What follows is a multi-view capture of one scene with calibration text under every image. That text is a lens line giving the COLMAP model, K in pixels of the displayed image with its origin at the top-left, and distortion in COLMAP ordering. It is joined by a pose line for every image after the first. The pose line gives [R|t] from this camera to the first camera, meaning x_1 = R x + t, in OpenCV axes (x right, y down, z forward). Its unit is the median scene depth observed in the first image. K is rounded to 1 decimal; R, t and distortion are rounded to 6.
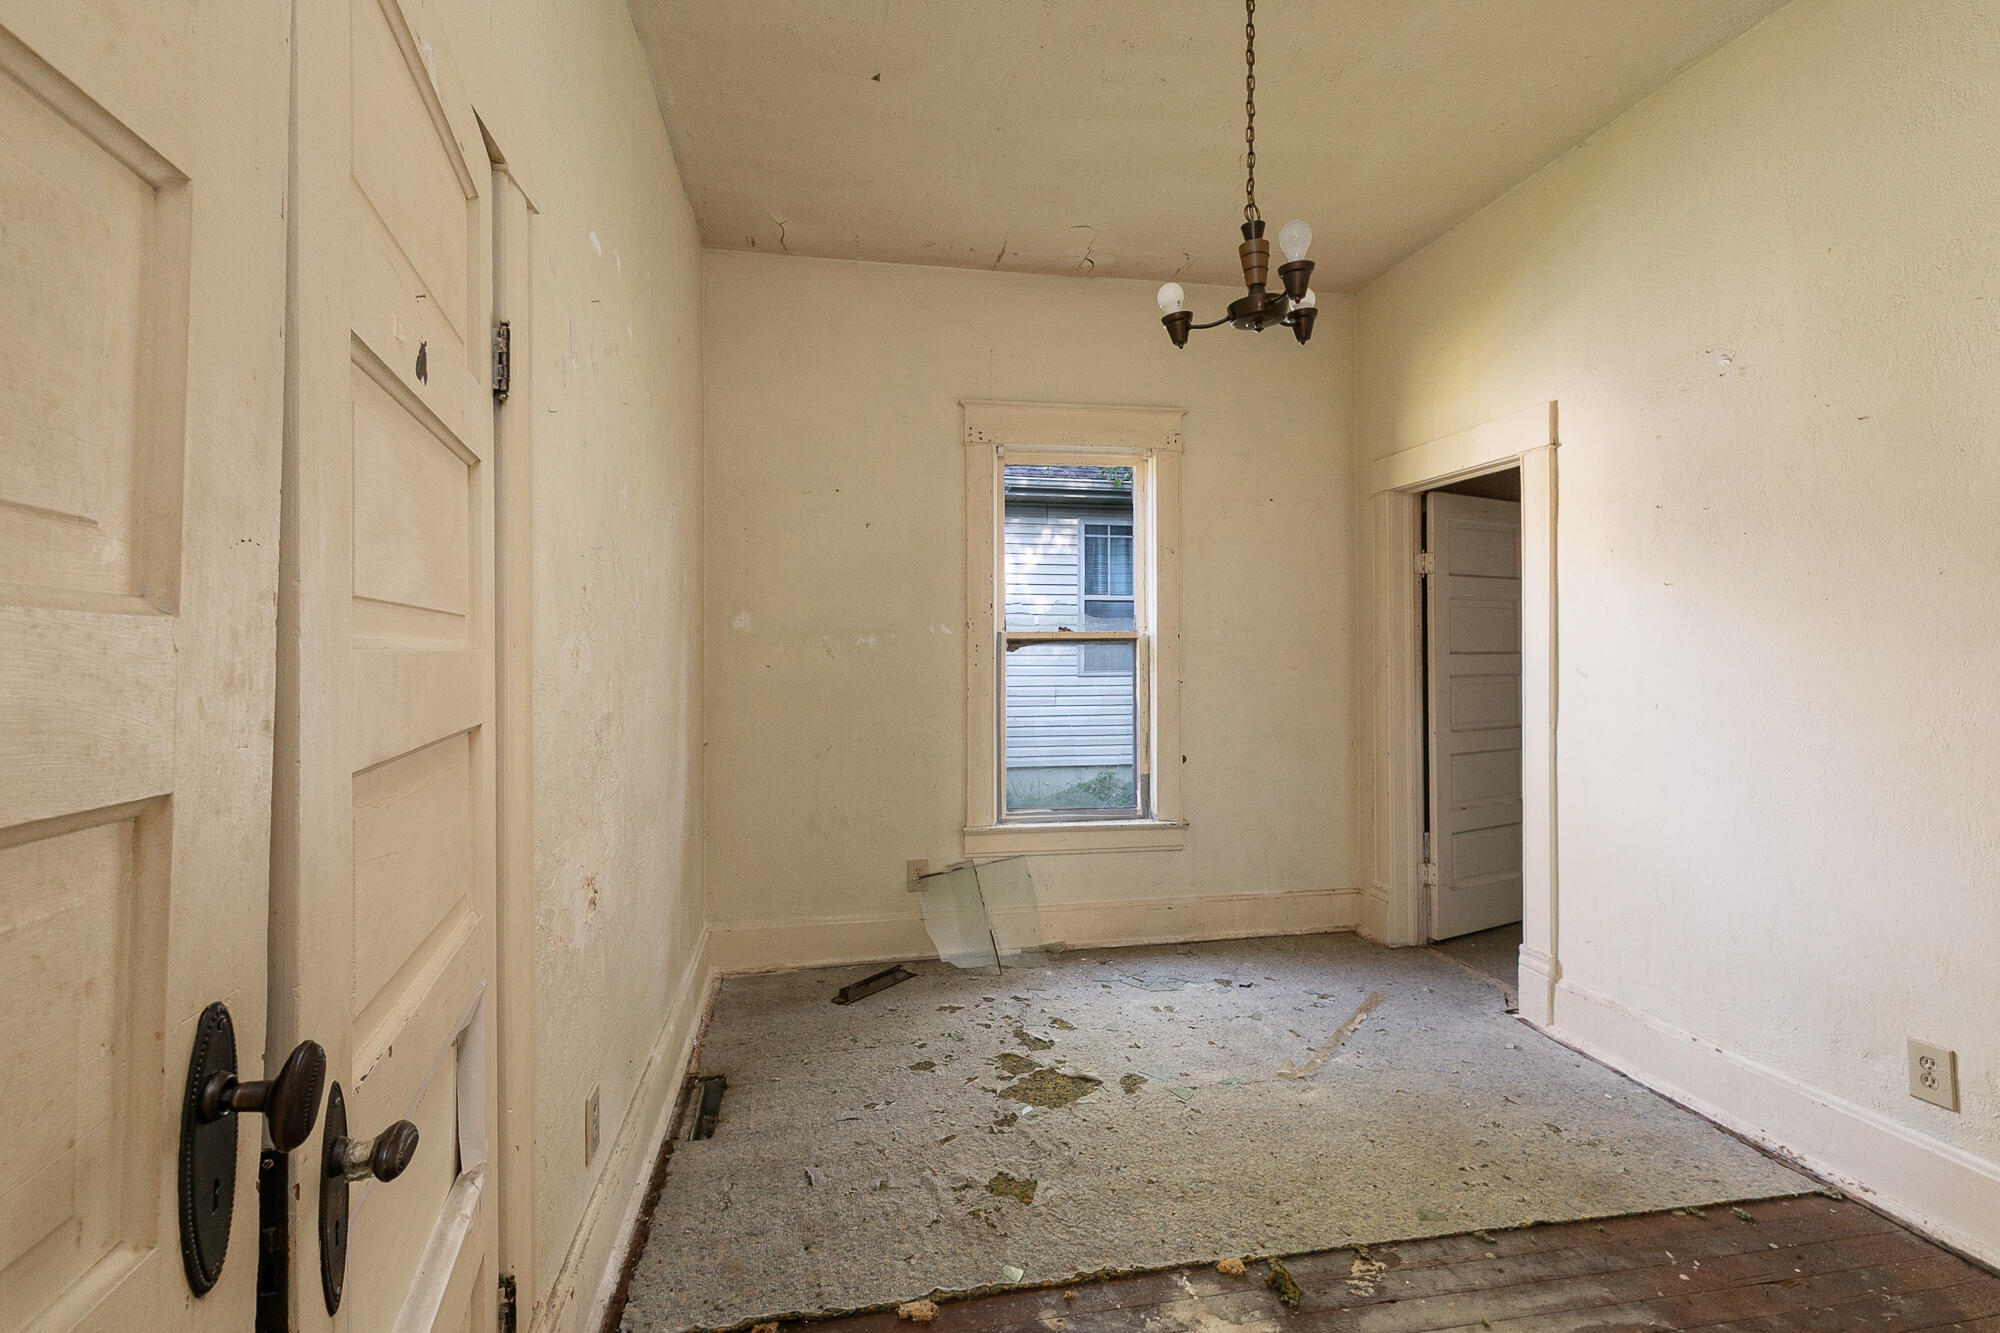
lens RADIAL K [[945.6, 0, 986.6], [0, 945.6, 661.9], [0, 0, 1]] dist [0.000989, -0.000183]
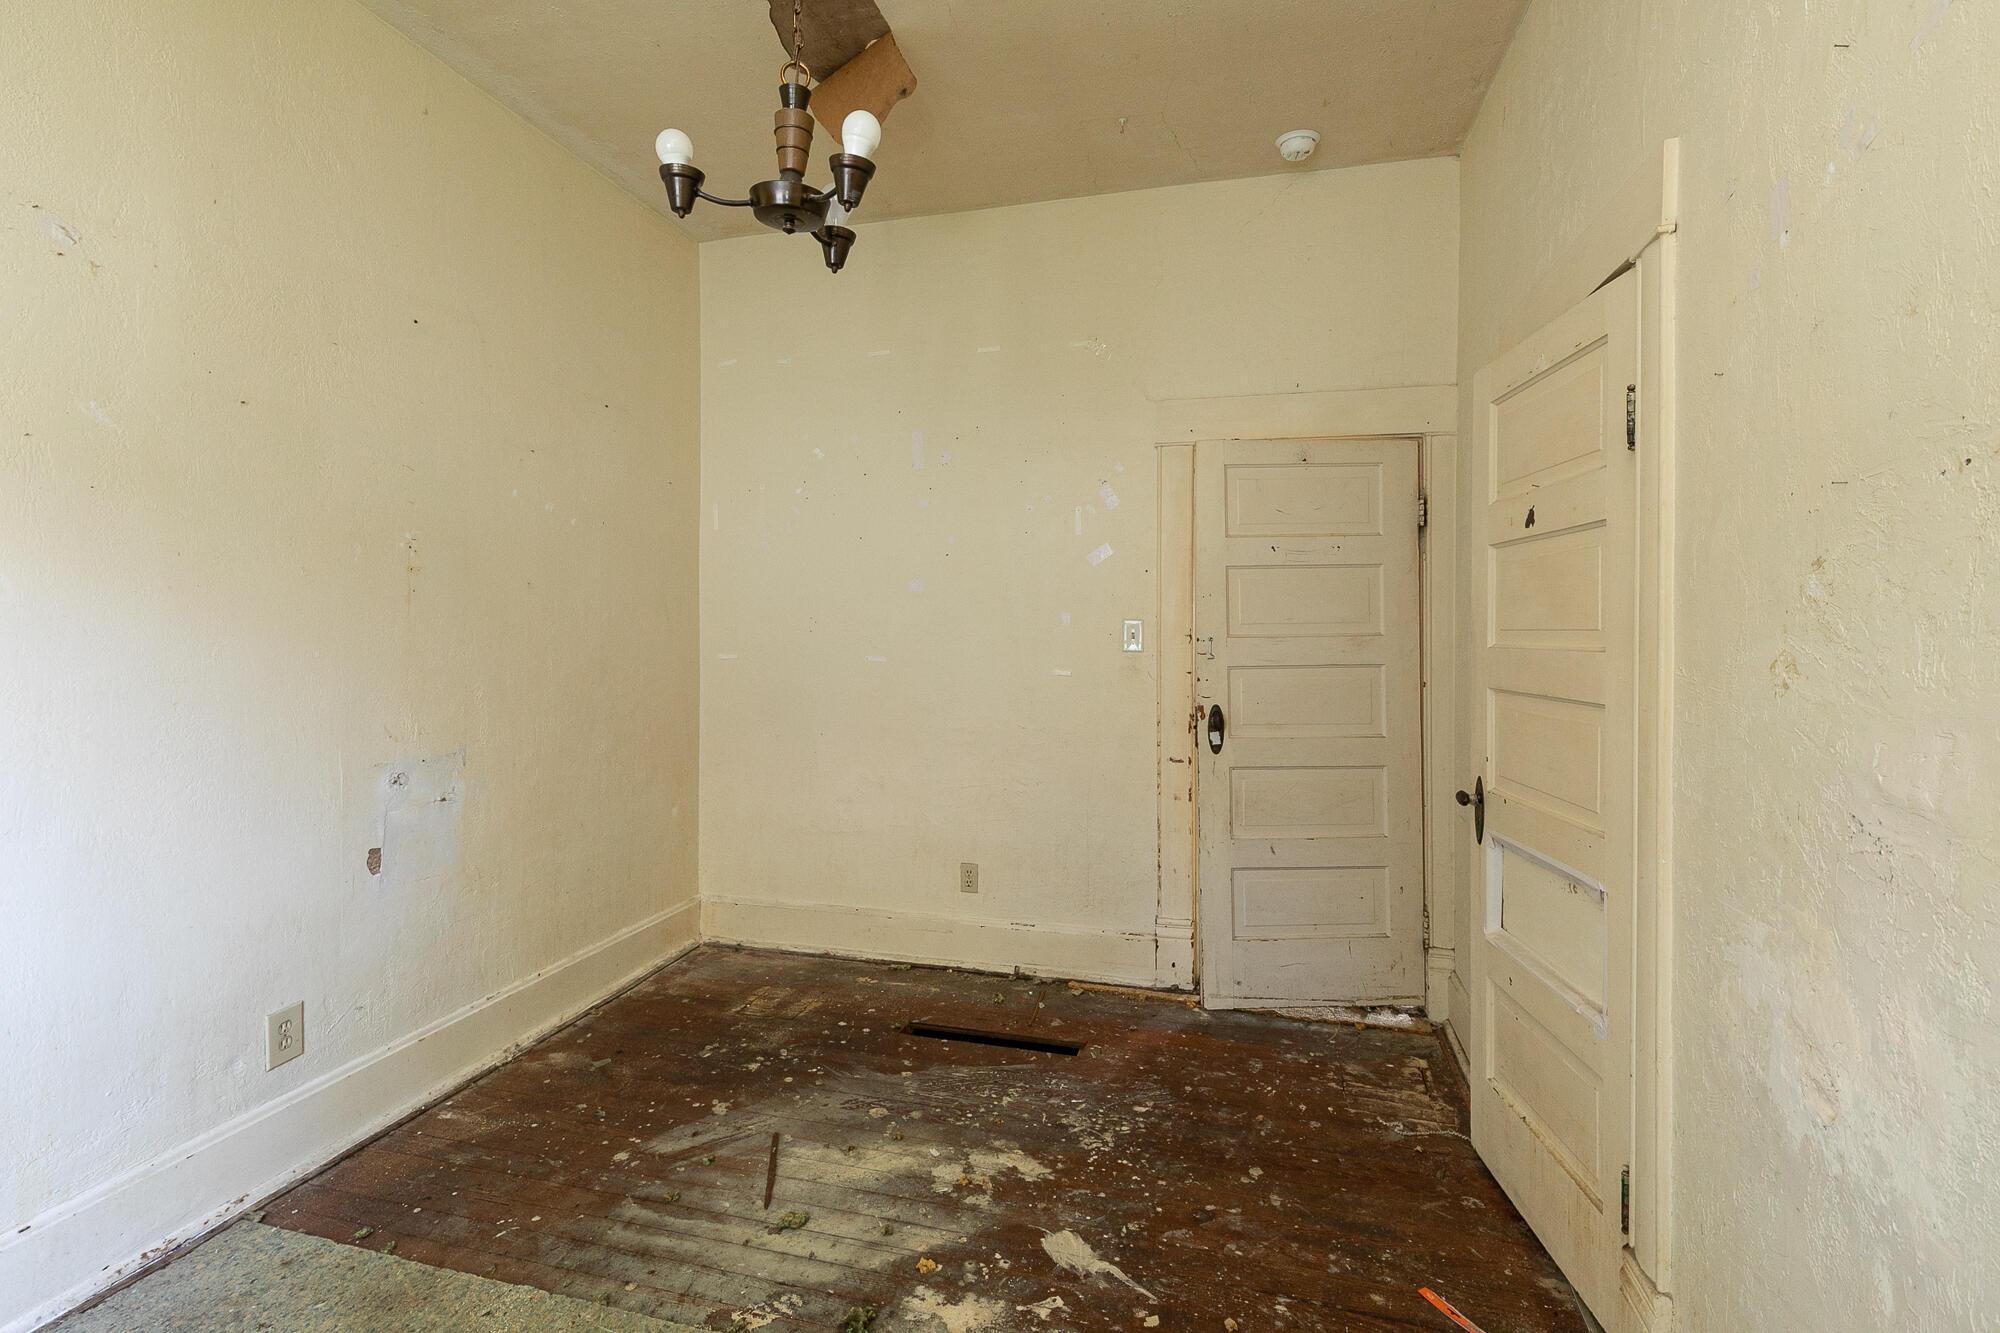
lens RADIAL K [[931.0, 0, 1012.8], [0, 931.0, 620.9], [0, 0, 1]] dist [0.001373, -0.000278]
pose [[-0.908955, -0.001399, 0.416891, -0.193072], [-0.000732, 0.999998, 0.001761, -0.037872], [-0.416893, 0.001295, -0.908955, 1.614299]]
